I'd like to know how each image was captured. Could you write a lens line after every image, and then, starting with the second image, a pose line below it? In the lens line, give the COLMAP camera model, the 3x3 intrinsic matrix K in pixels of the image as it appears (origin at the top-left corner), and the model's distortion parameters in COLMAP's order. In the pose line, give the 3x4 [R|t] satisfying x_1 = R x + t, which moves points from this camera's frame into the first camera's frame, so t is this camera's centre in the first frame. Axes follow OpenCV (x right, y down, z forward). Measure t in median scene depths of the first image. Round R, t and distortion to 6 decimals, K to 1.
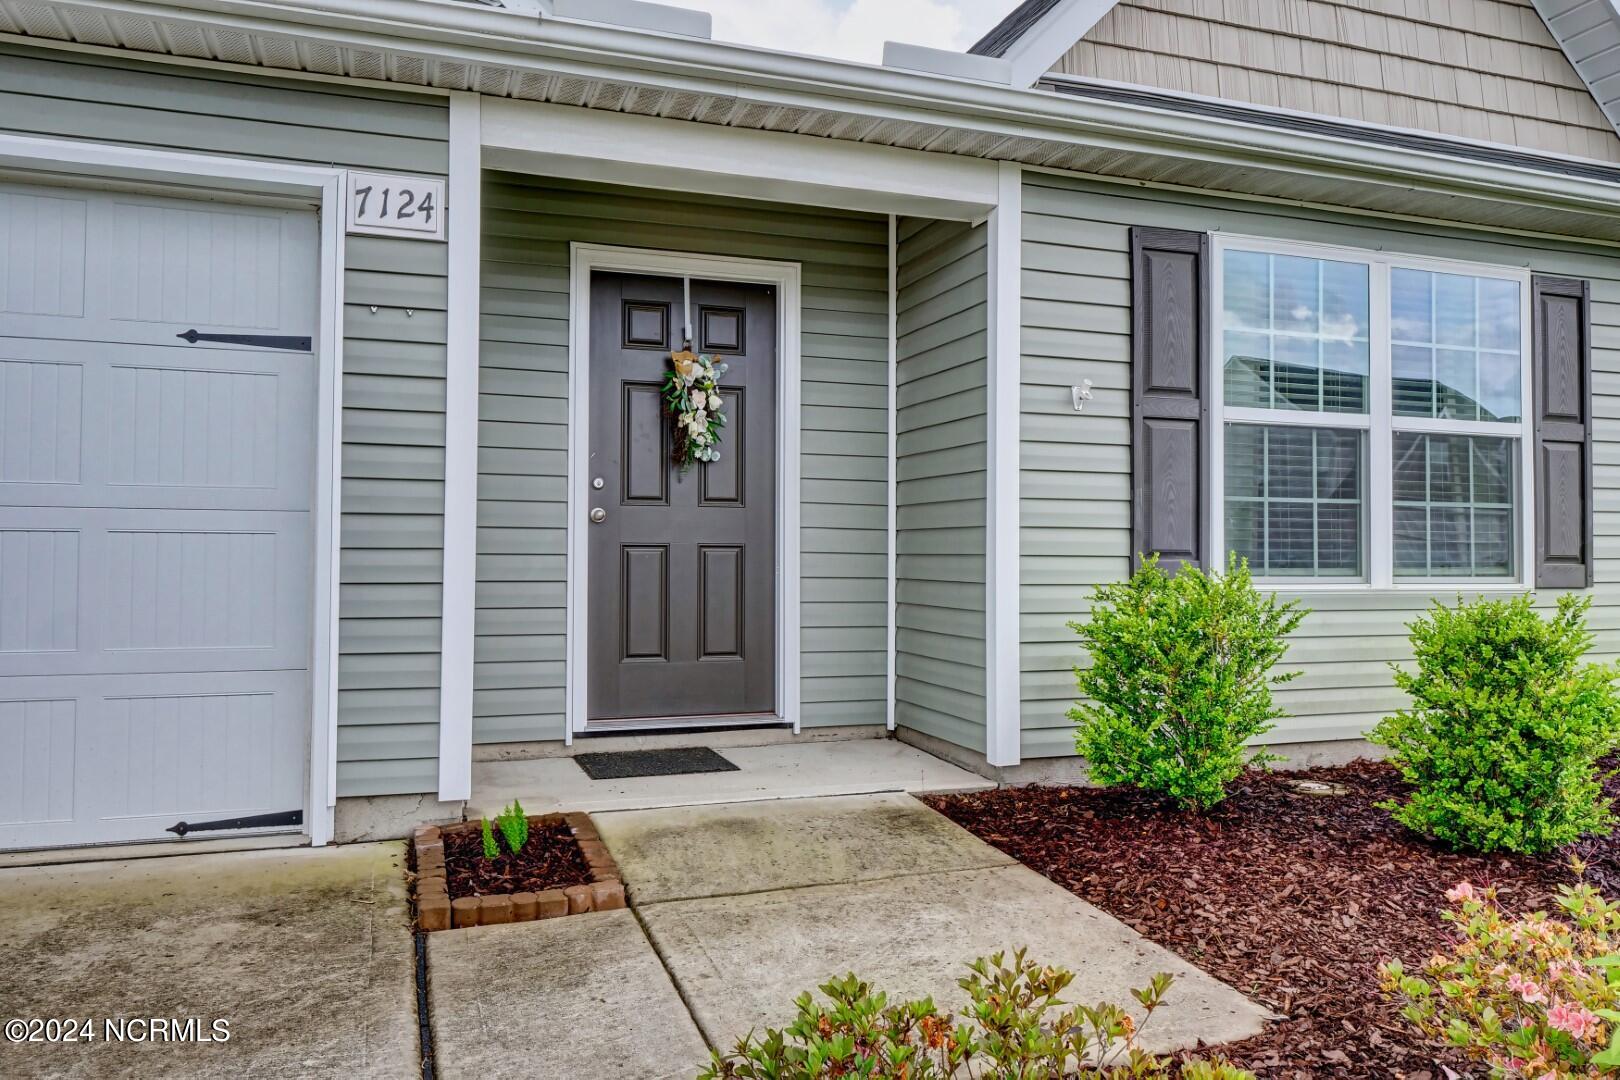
lens RADIAL K [[1176.1, 0, 800.2], [0, 1176.1, 540.6], [0, 0, 1]] dist [-0.010619, -0.012123]
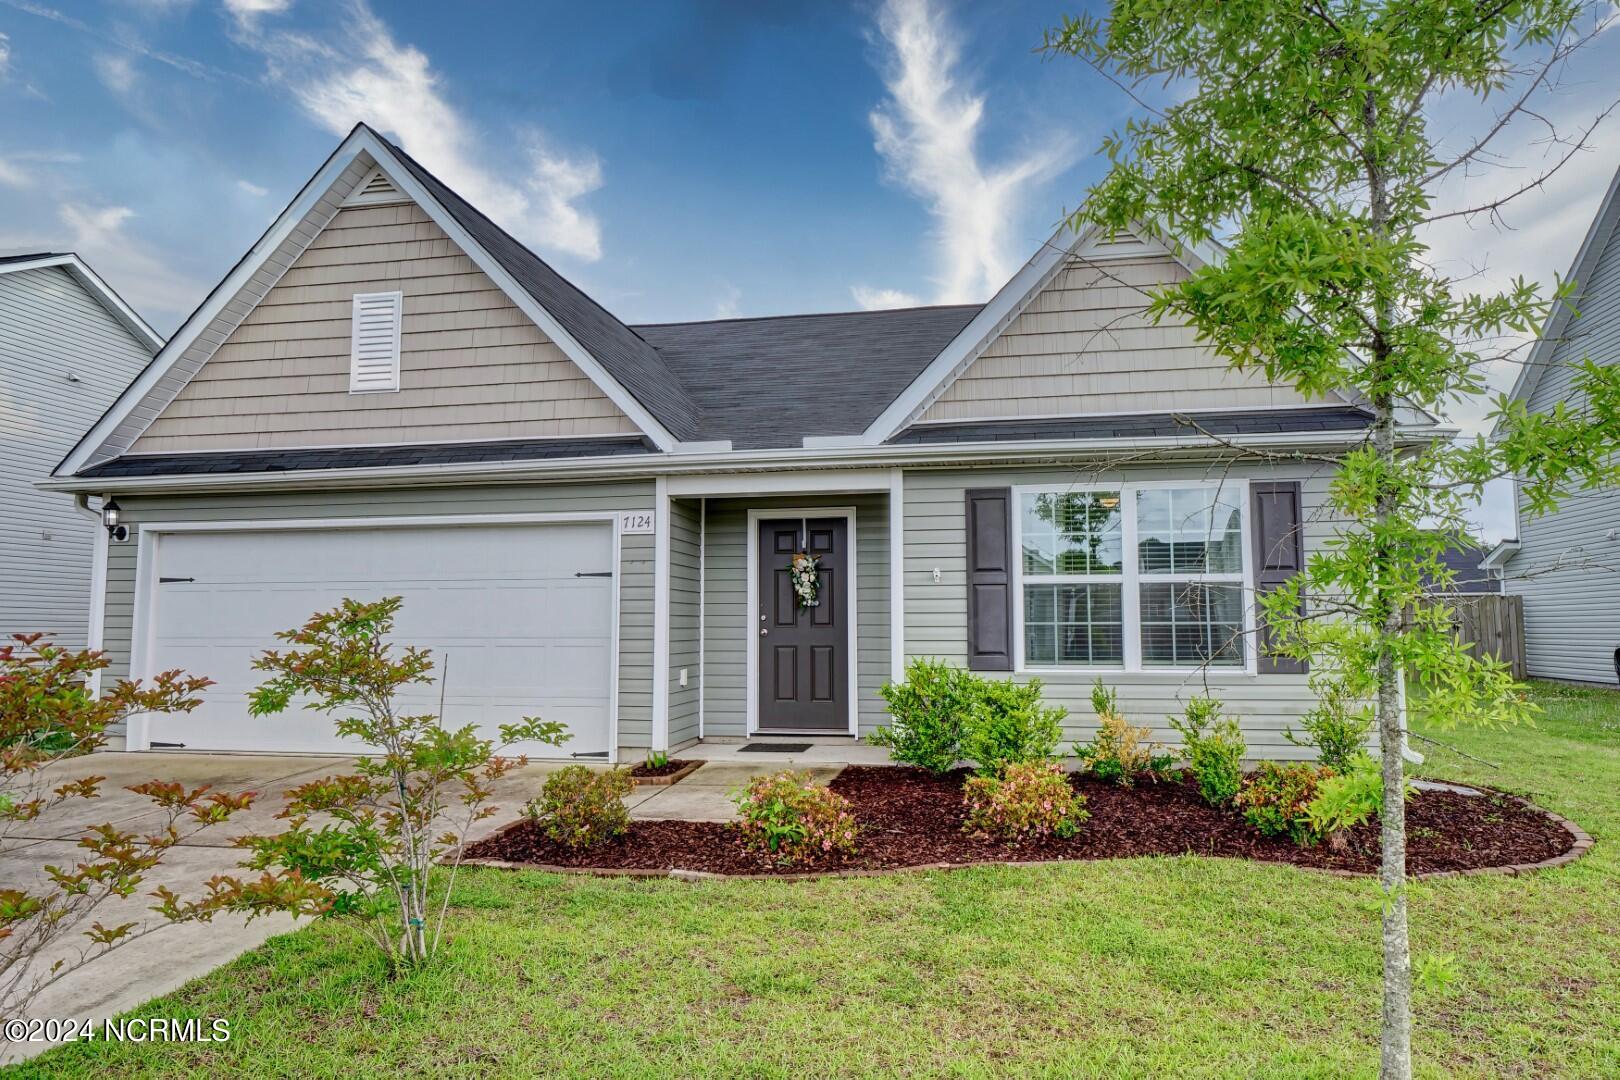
lens RADIAL K [[1077.0, 0, 813.1], [0, 1077.0, 536.5], [0, 0, 1]] dist [-0.006406, 0.004540]
pose [[0.860520, -0.050183, -0.506938, 0.929990], [0.015144, 0.997216, -0.073011, -0.052853], [0.509191, 0.055151, 0.858885, -0.671406]]
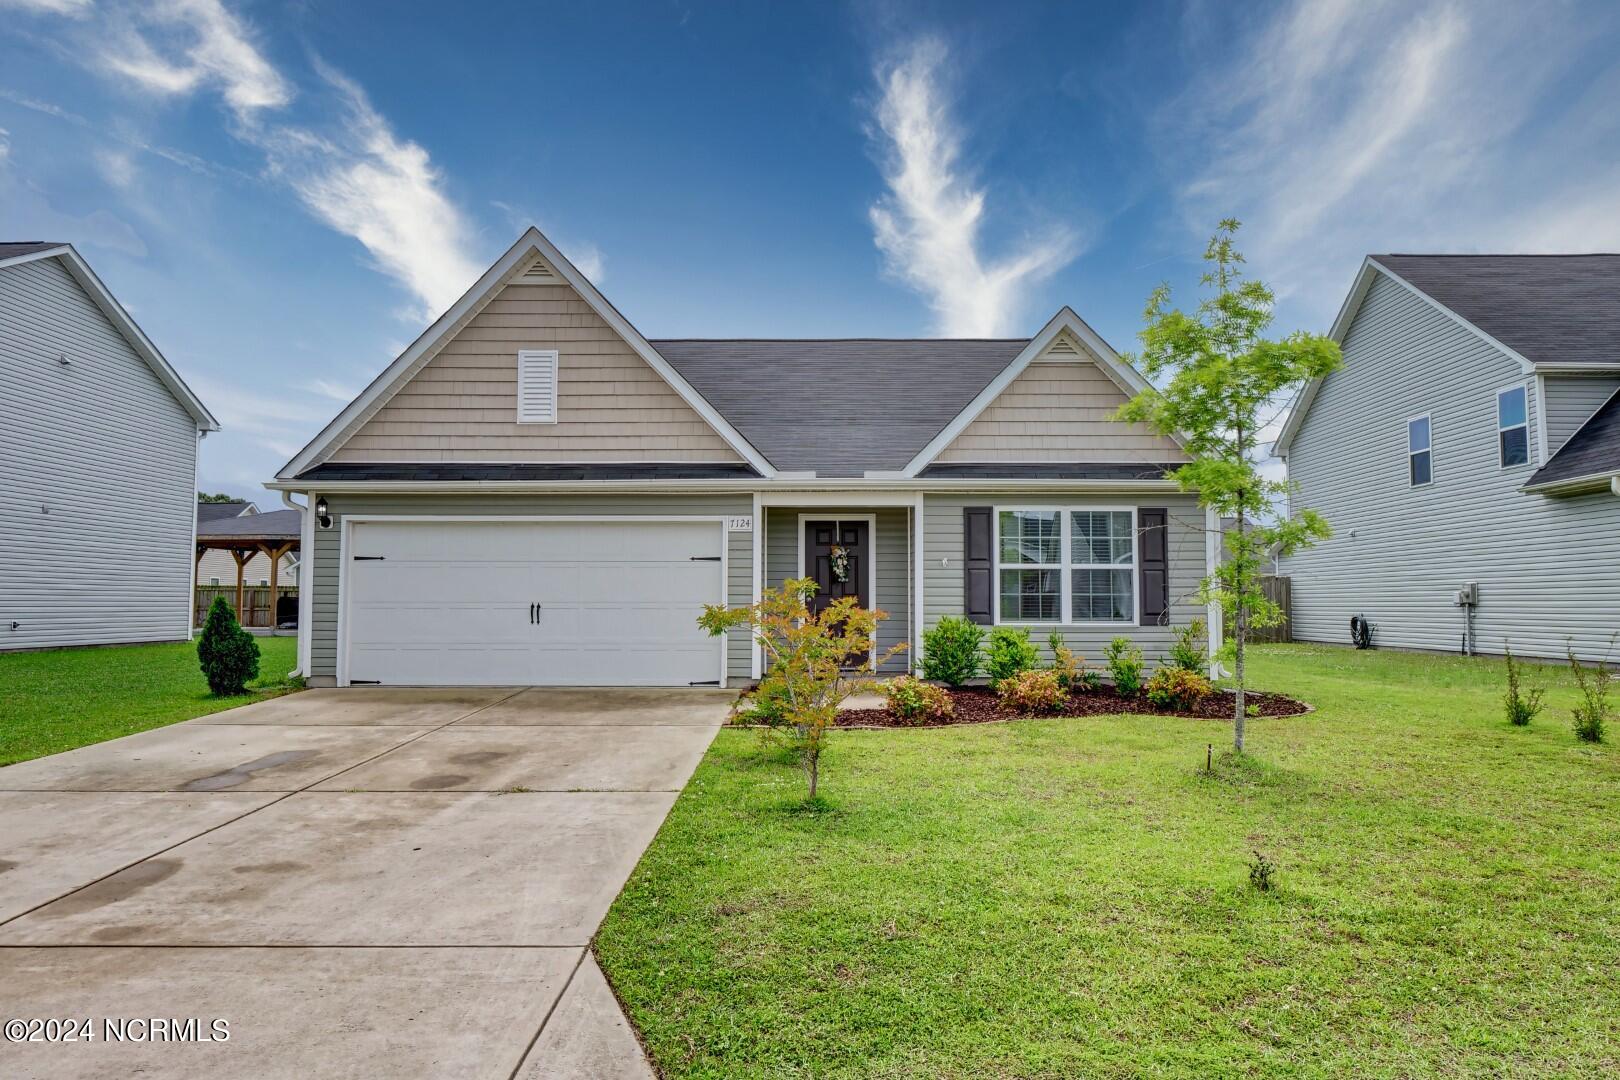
lens RADIAL K [[1176.1, 0, 809.9], [0, 1176.1, 538.7], [0, 0, 1]] dist [-0.010619, -0.012123]
pose [[0.941475, -0.022012, -0.336363, 0.887100], [0.008372, 0.999085, -0.041948, -0.053962], [0.336978, 0.036677, 0.940798, -1.940805]]
